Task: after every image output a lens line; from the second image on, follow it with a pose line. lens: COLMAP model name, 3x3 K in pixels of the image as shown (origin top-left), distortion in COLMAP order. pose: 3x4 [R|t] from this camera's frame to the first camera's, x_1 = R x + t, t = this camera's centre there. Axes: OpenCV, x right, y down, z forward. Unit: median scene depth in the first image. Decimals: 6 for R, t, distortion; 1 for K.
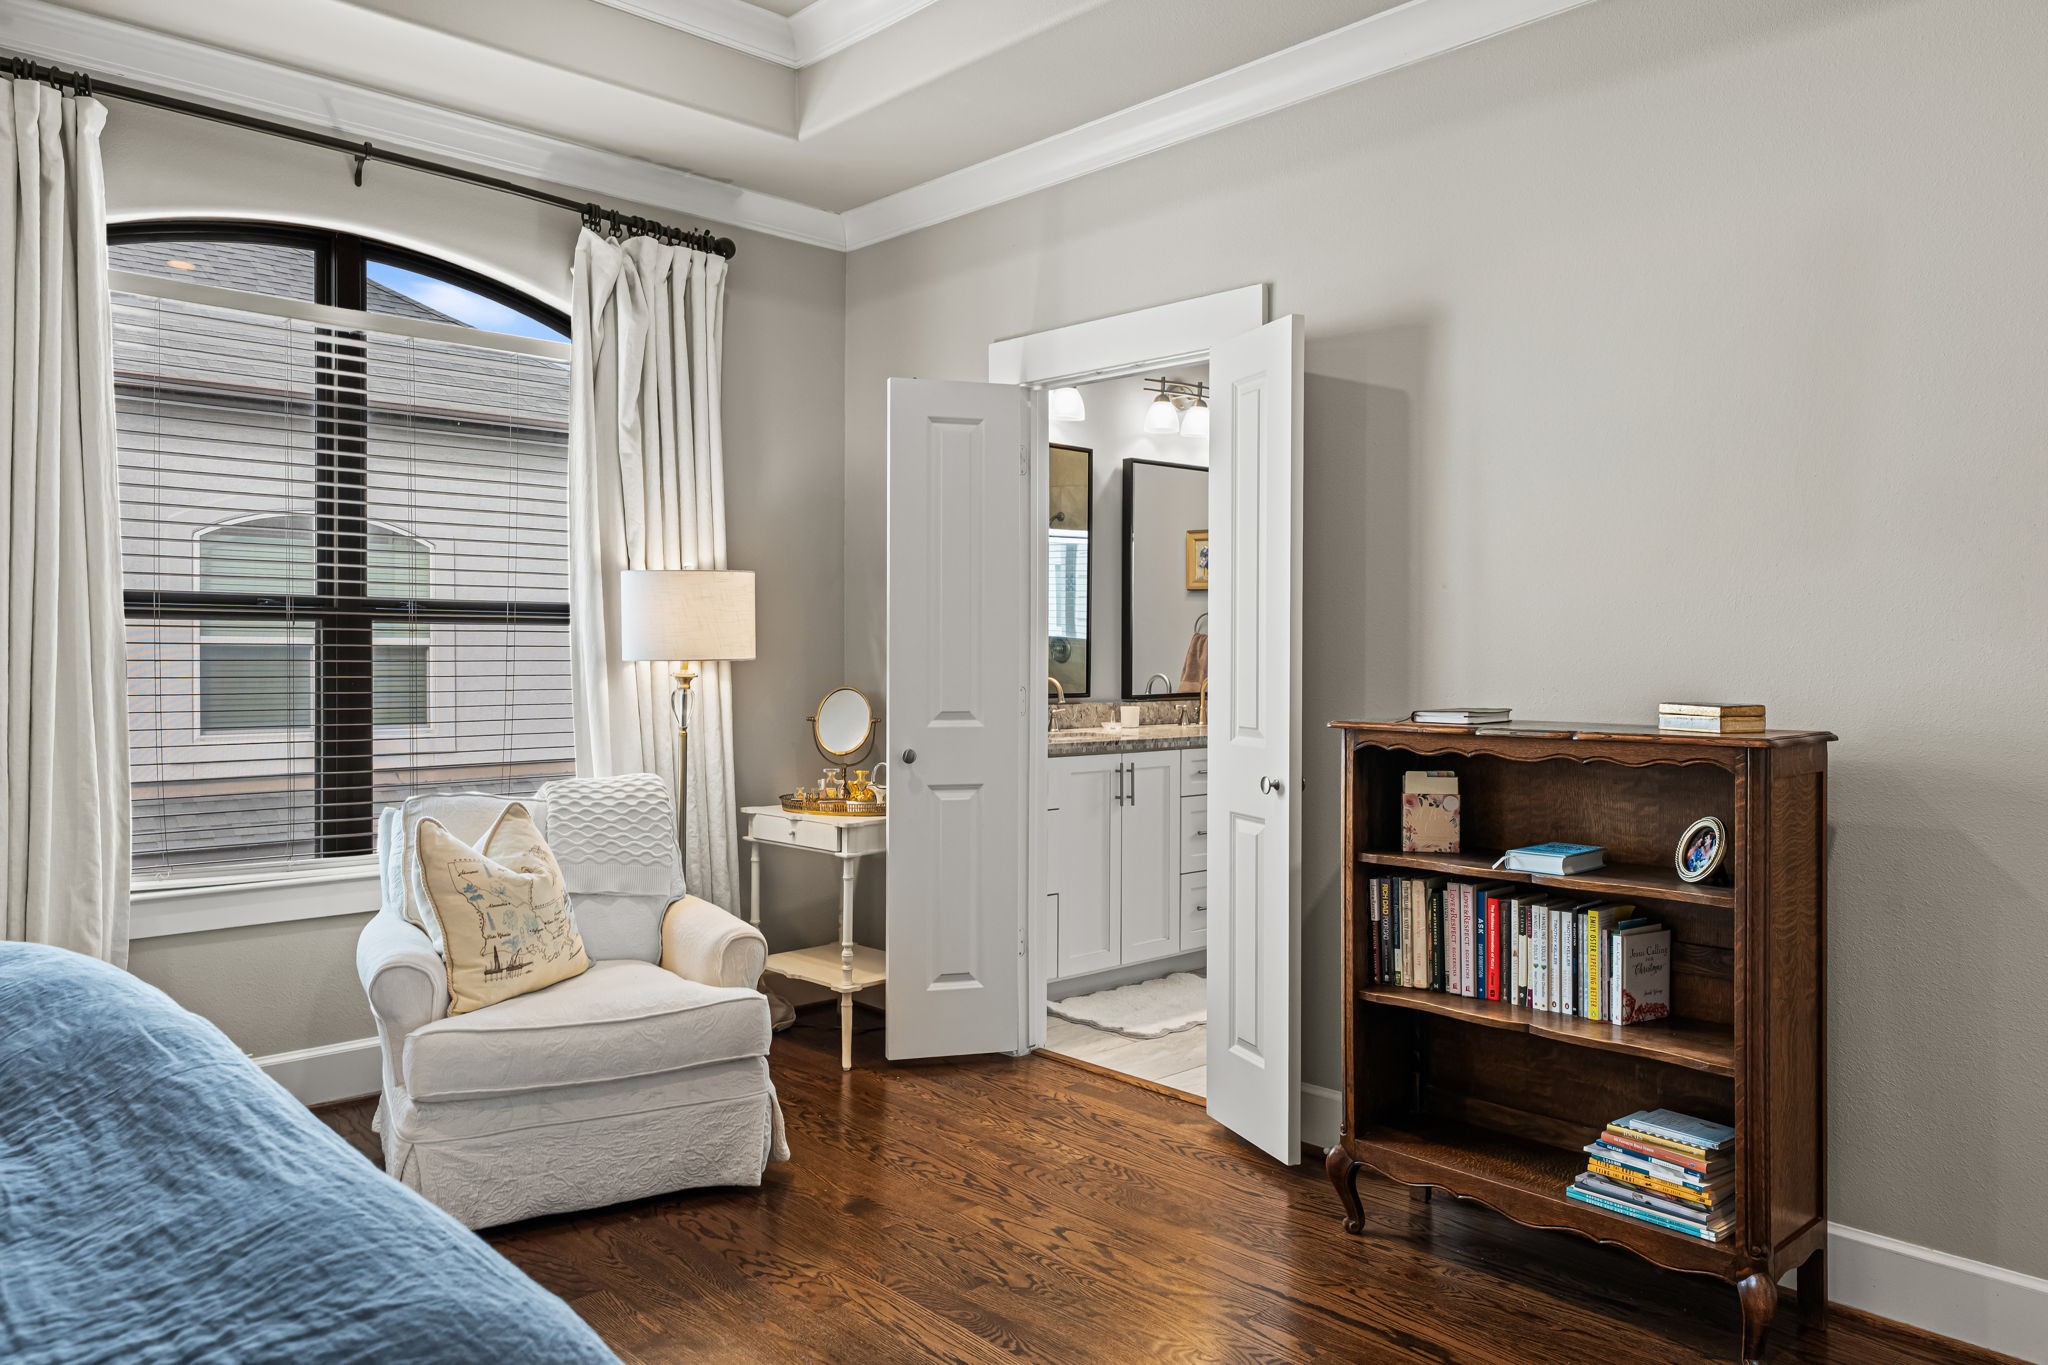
lens RADIAL K [[1417.3, 0, 1016.3], [0, 1417.3, 668.5], [0, 0, 1]] dist [0.004205, -0.001464]
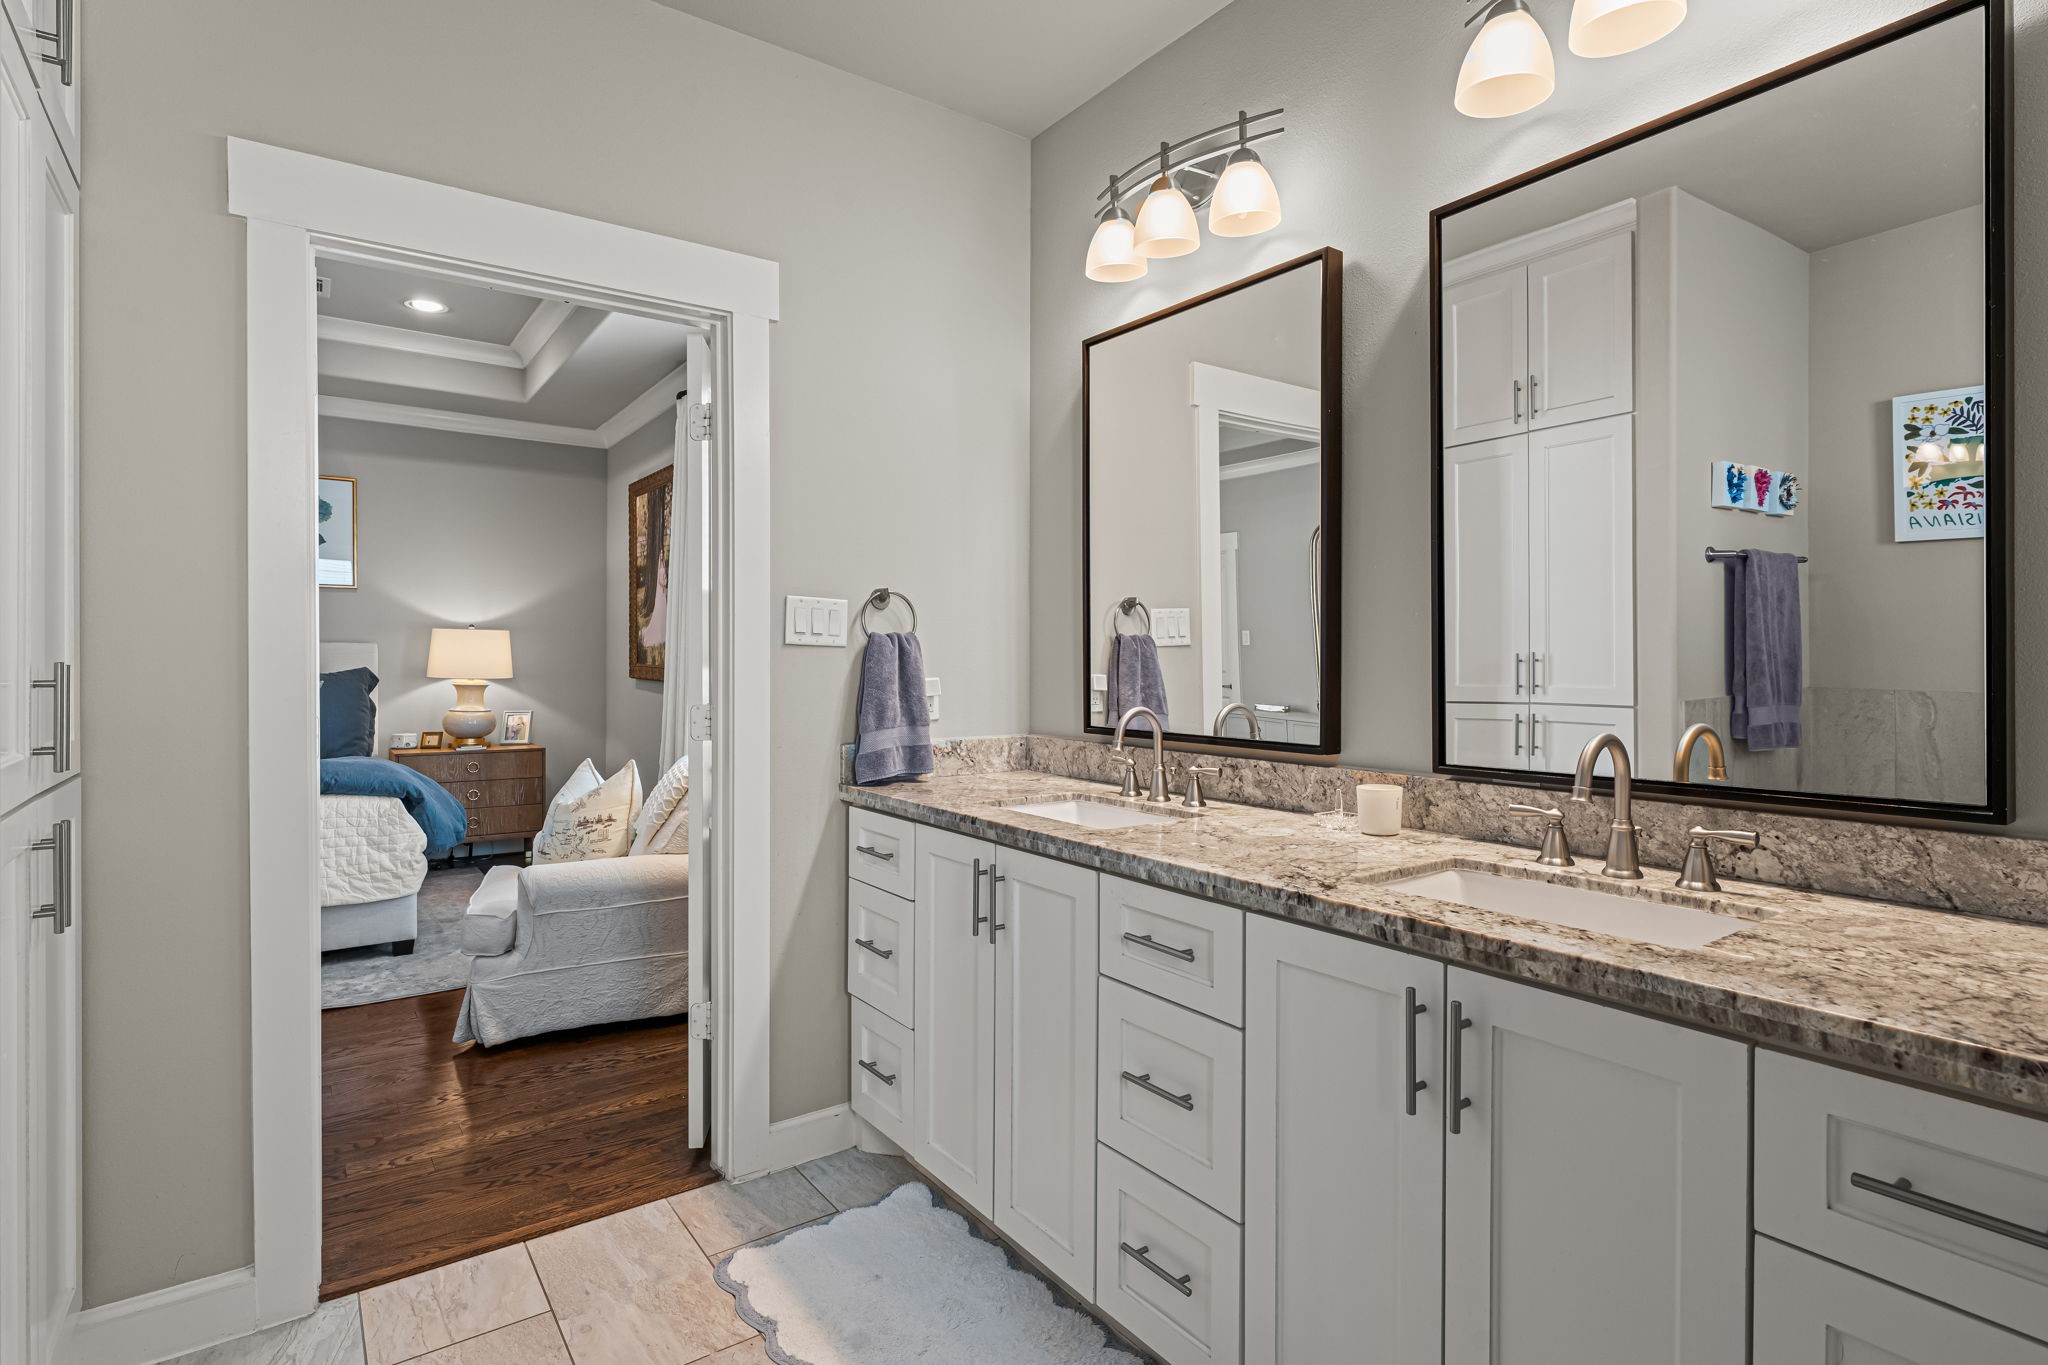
lens RADIAL K [[1027.9, 0, 1016.6], [0, 1027.9, 662.1], [0, 0, 1]] dist [0.003046, -0.001812]
pose [[-0.134448, -0.003167, -0.990916, 0.553225], [-0.013938, 0.999902, -0.001304, -0.012756], [0.990823, 0.013636, -0.134479, 1.236848]]
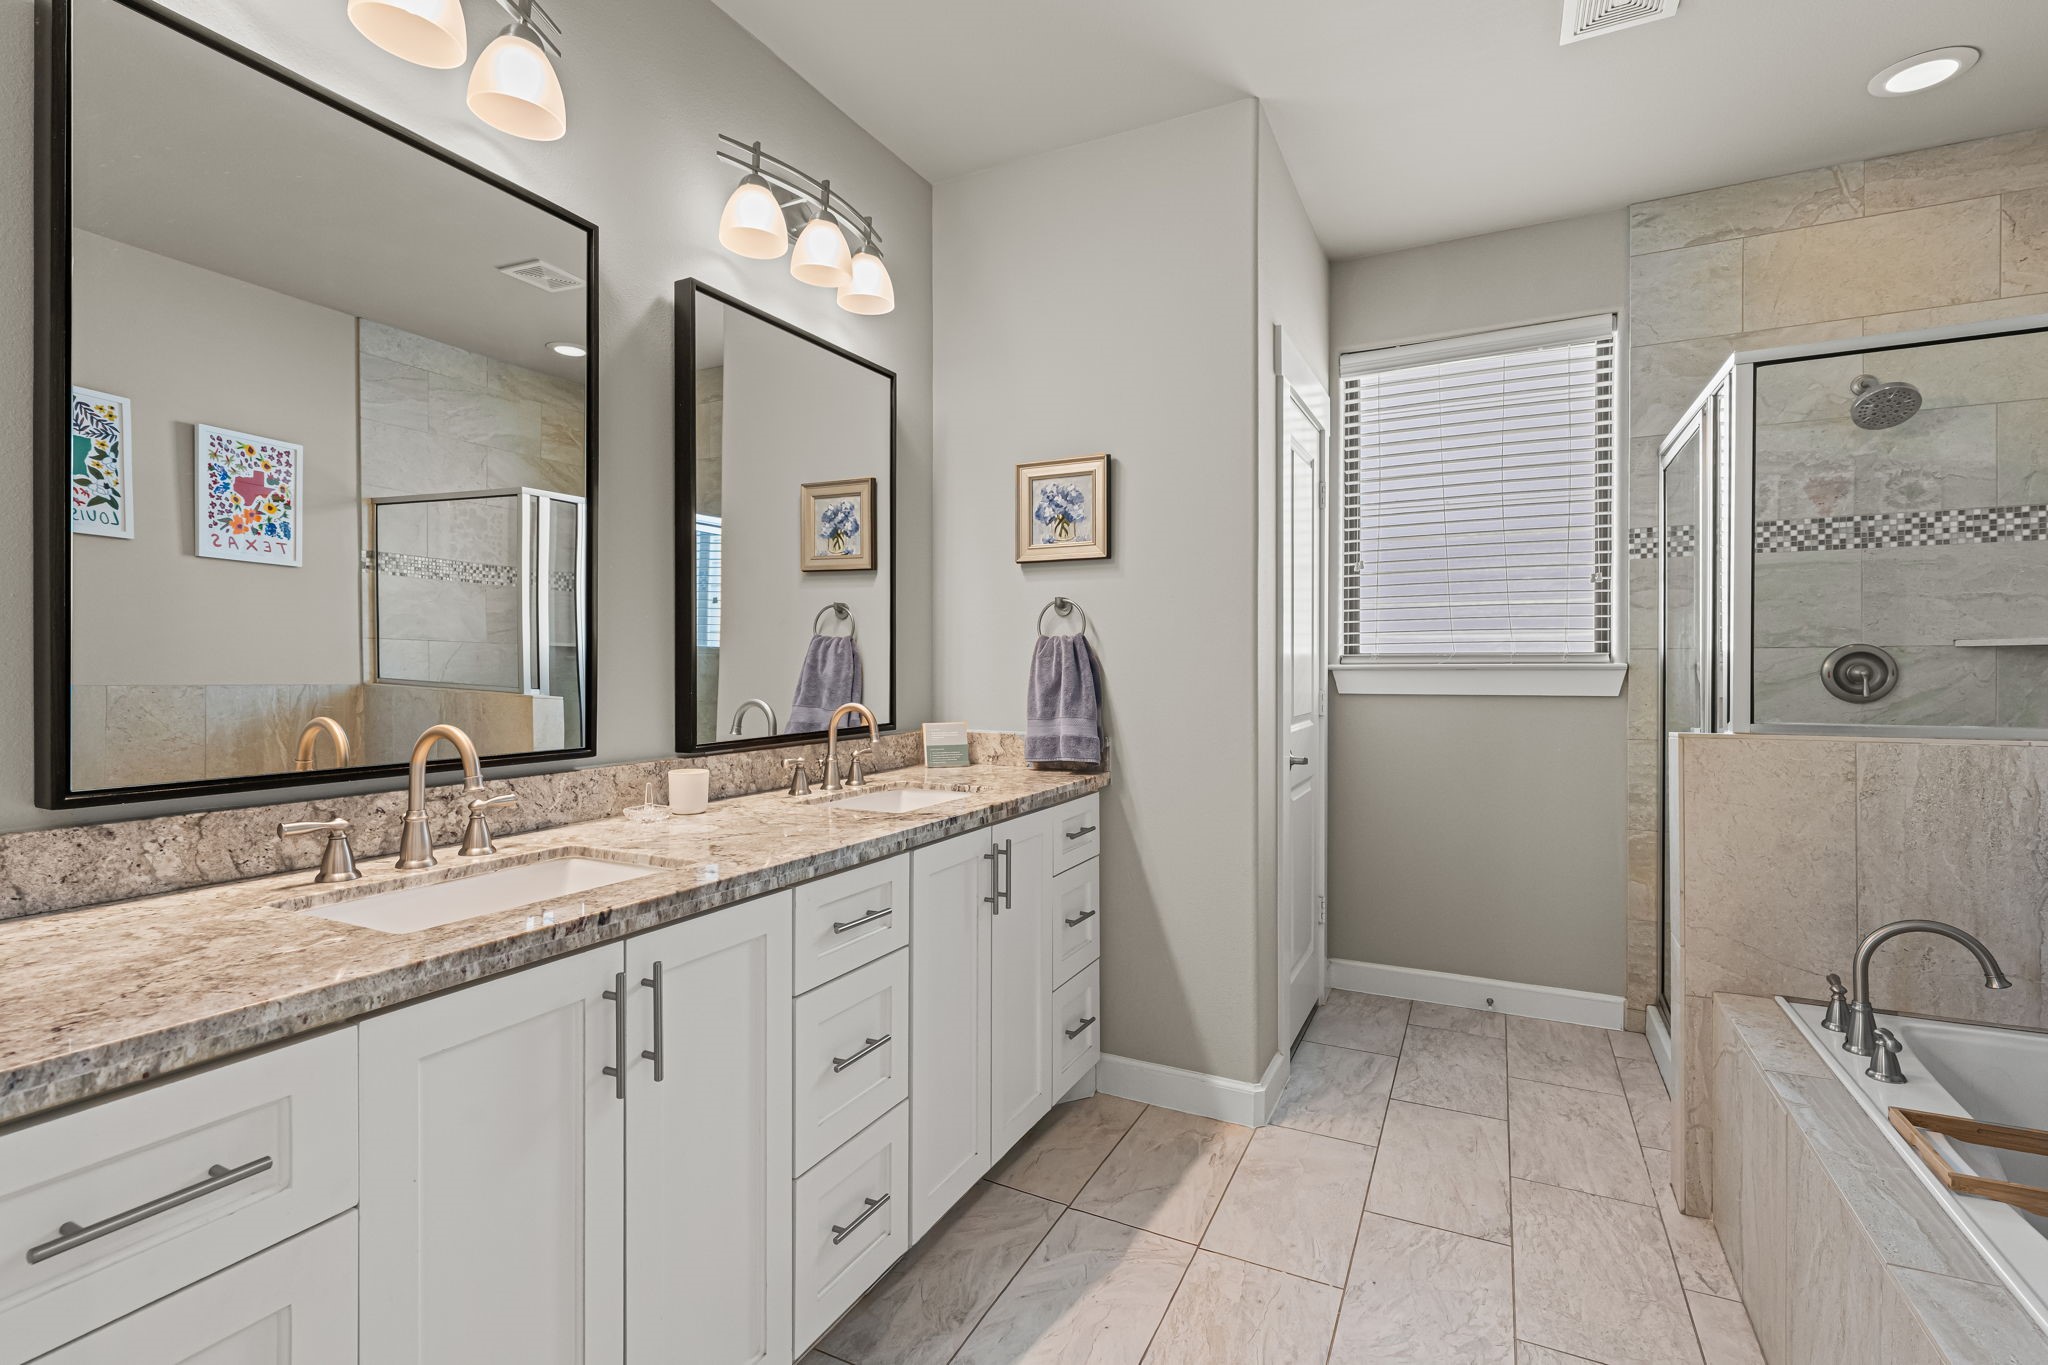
lens RADIAL K [[911.0, 0, 1020.1], [0, 911.0, 672.3], [0, 0, 1]] dist [0.001280, 0.000351]
pose [[0.936079, -0.003687, 0.351771, 0.101743], [0.008091, 0.999906, -0.011050, -0.003998], [-0.351697, 0.013190, 0.936021, 0.874099]]
